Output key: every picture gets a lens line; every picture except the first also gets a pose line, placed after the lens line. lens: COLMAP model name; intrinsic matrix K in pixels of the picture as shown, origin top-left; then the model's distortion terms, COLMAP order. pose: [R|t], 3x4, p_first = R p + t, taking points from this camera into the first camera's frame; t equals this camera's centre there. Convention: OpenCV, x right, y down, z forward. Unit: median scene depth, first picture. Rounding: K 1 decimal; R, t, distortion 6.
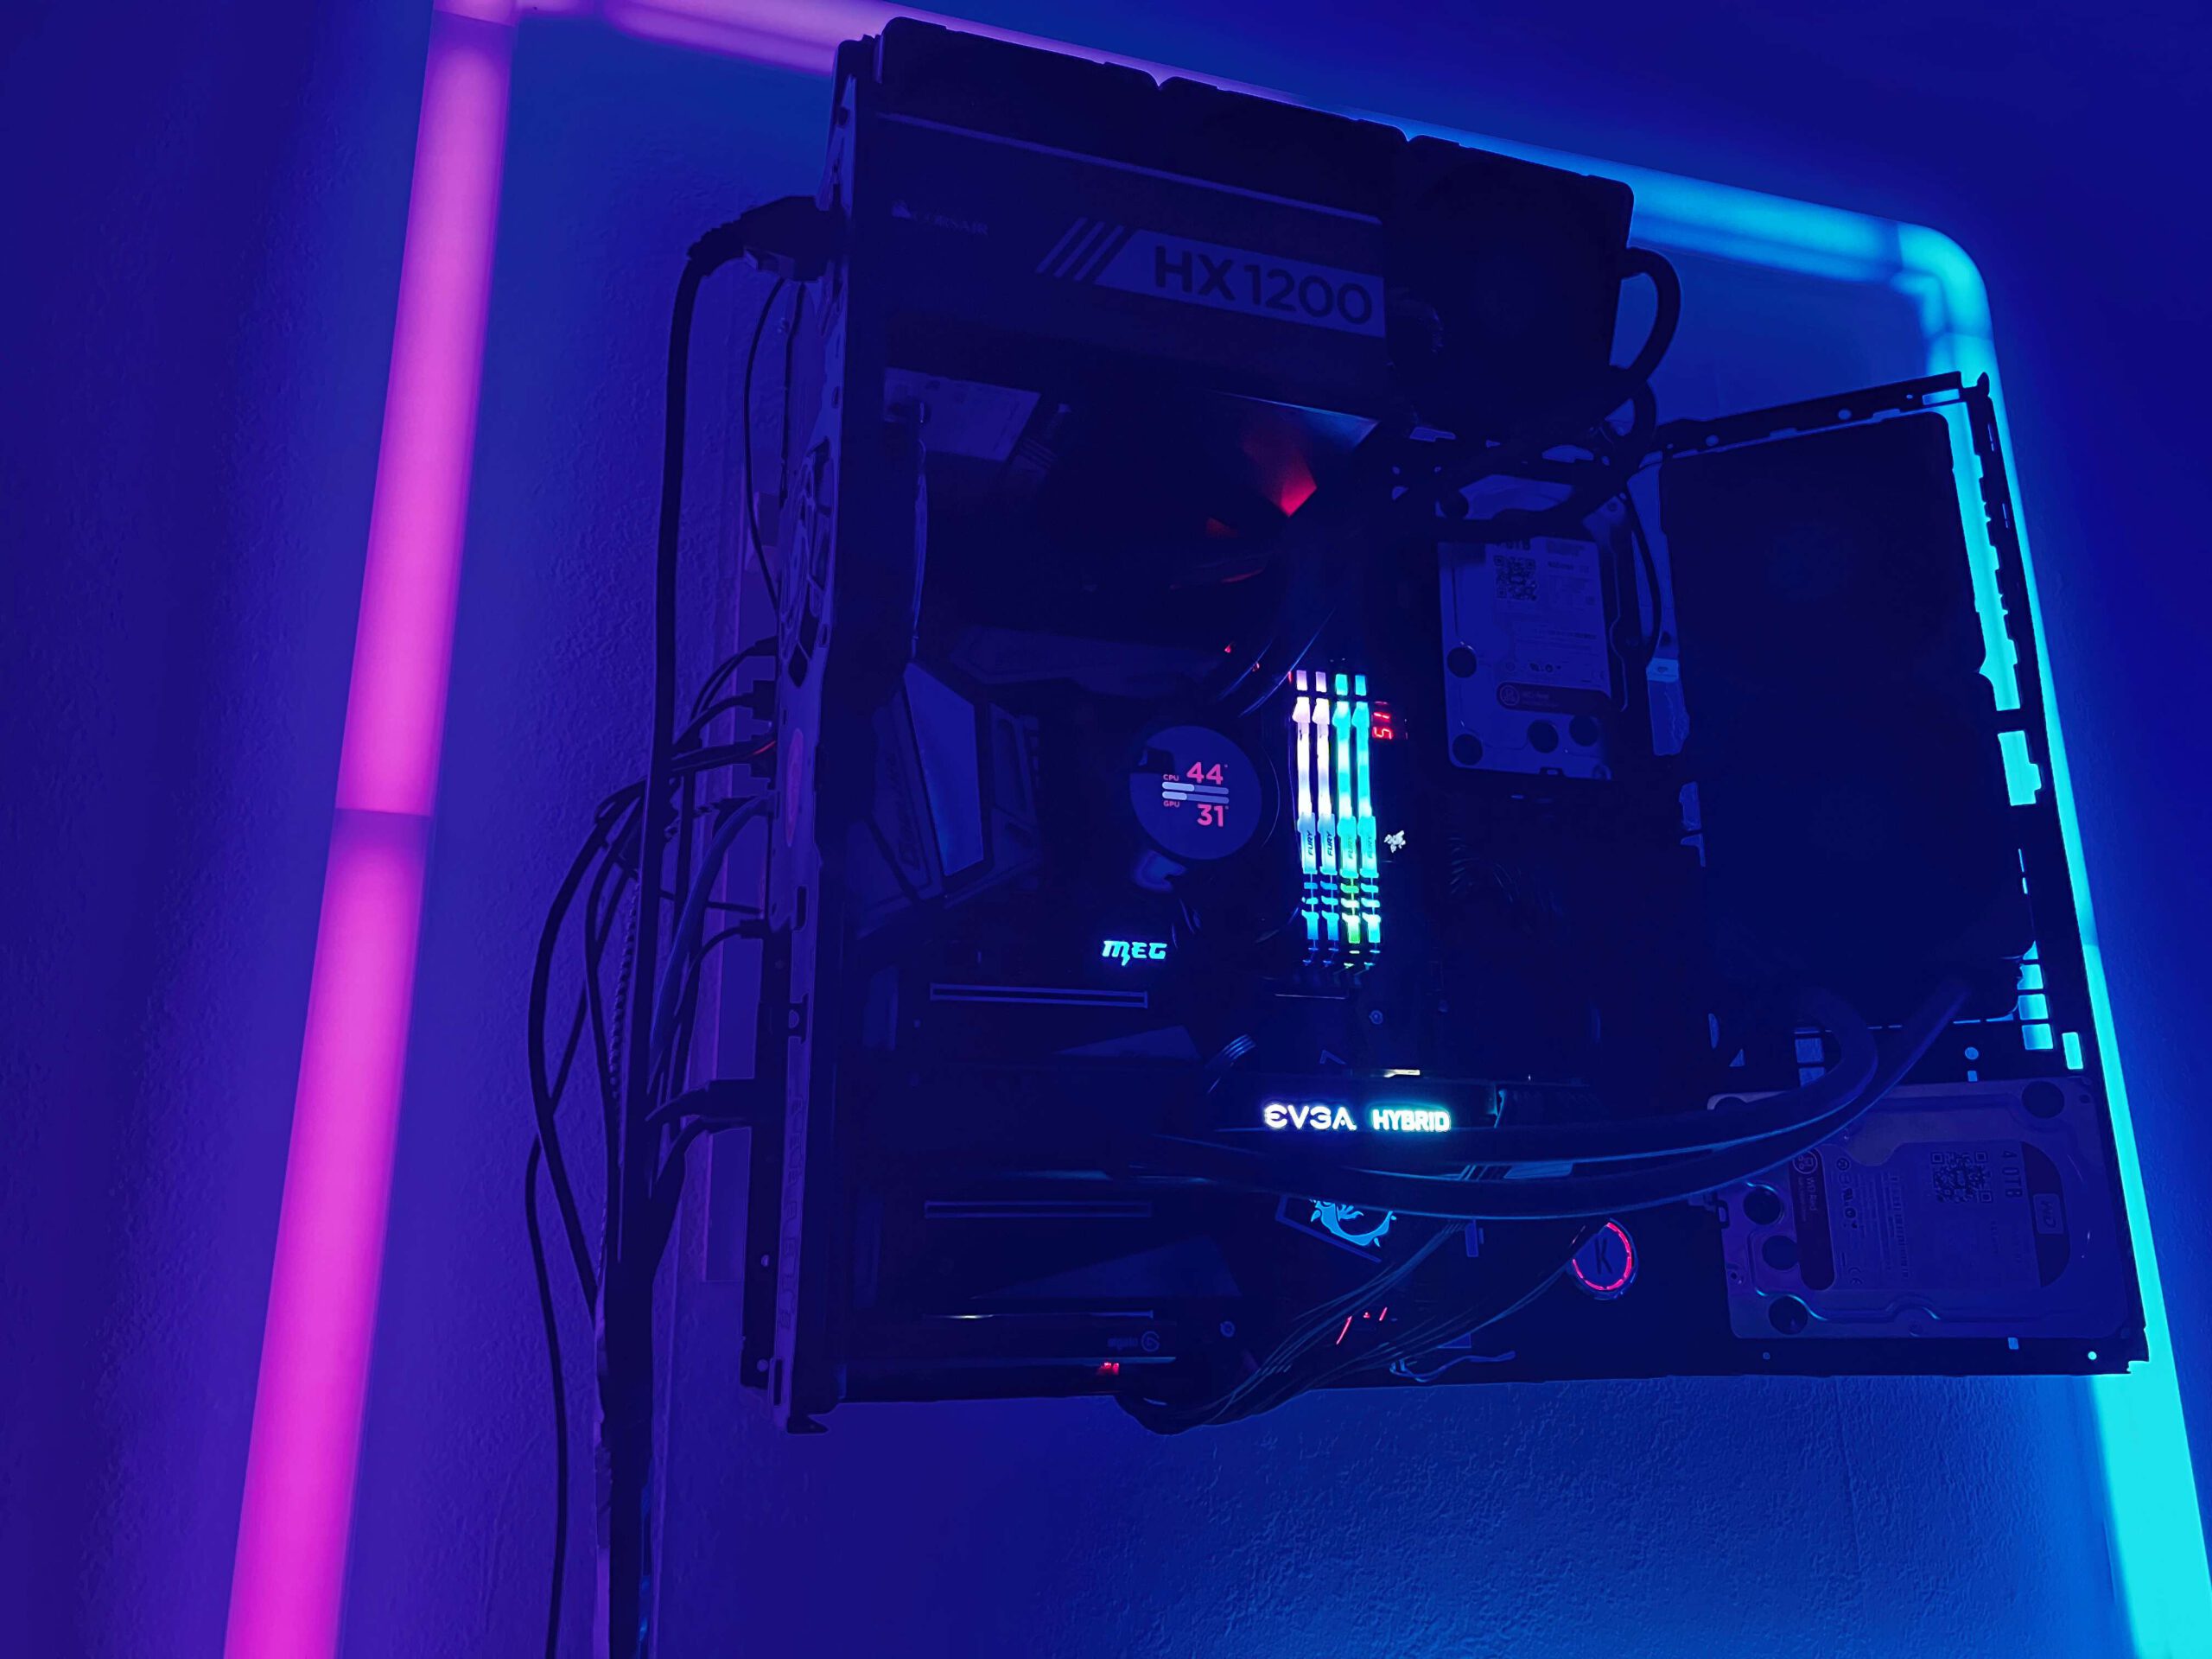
lens RADIAL K [[1778.6, 0, 1106.0], [0, 1778.6, 829.5], [0, 0, 1]] dist [0.111492, -0.155438]
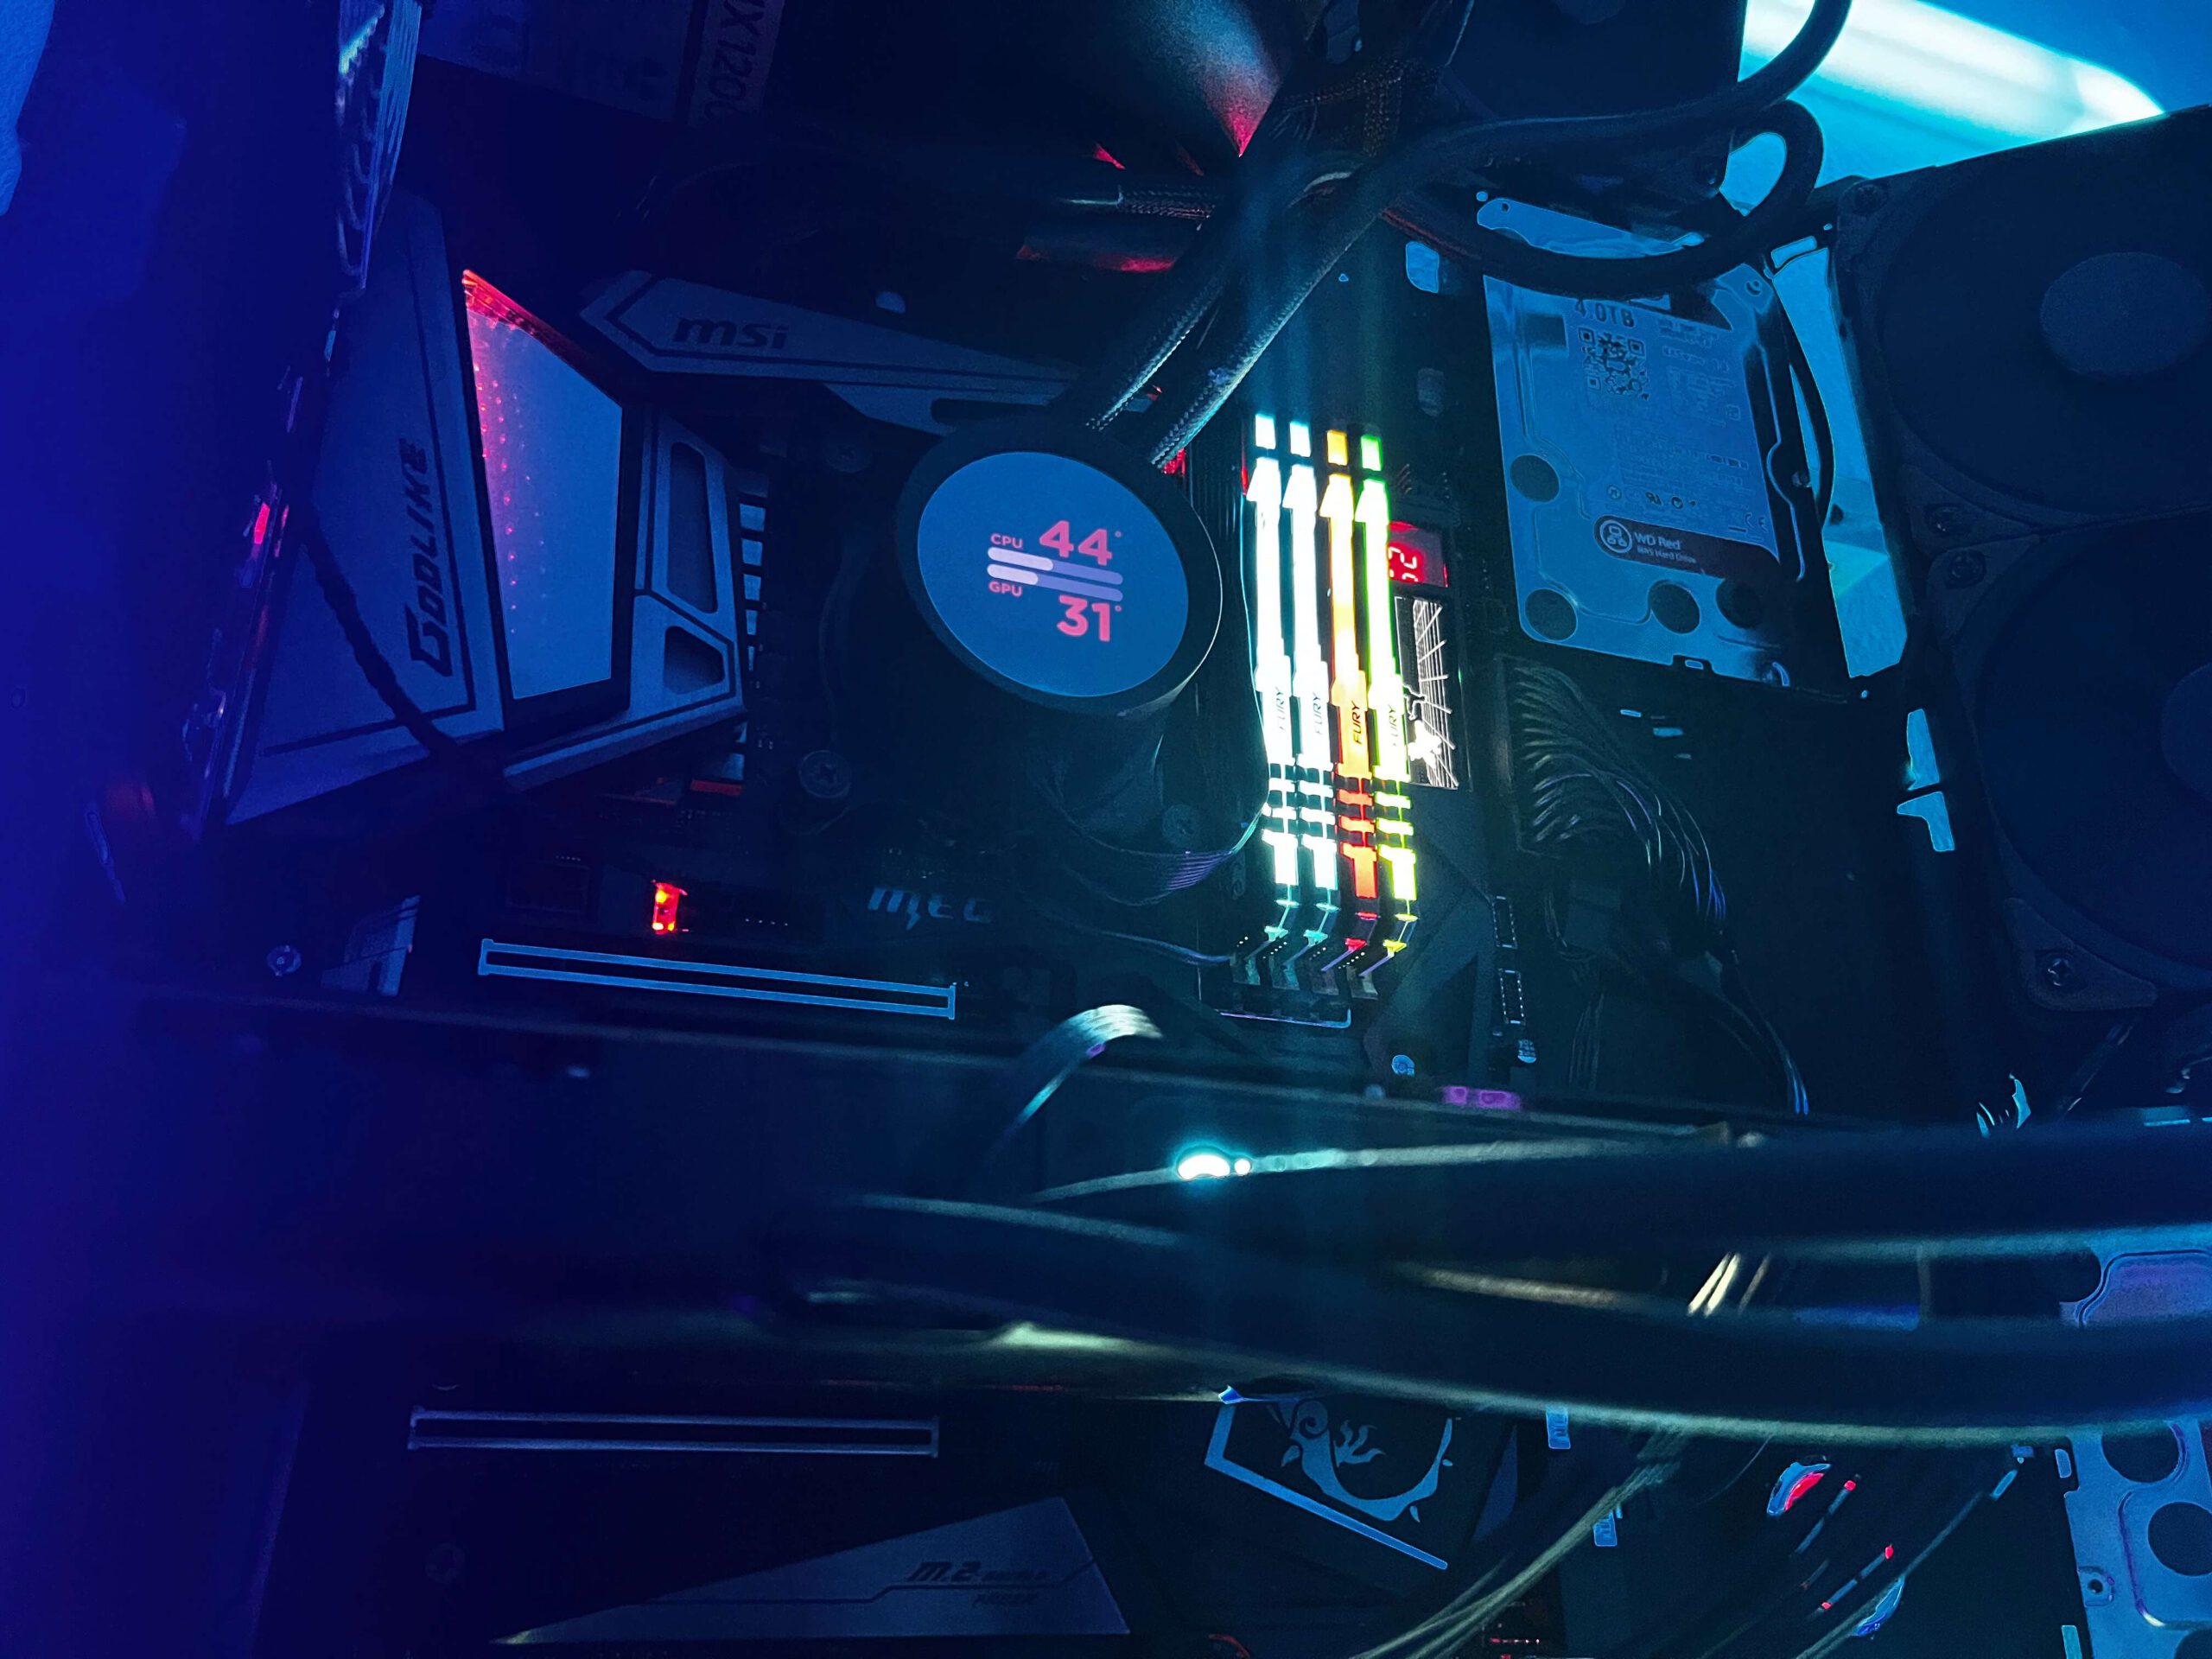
lens RADIAL K [[1778.6, 0, 1106.0], [0, 1778.6, 829.5], [0, 0, 1]] dist [0.111492, -0.155438]
pose [[0.999206, 0.021779, 0.033349, 0.047512], [-0.017159, 0.990962, -0.133038, 0.112443], [-0.035945, 0.132361, 0.990550, 0.493704]]
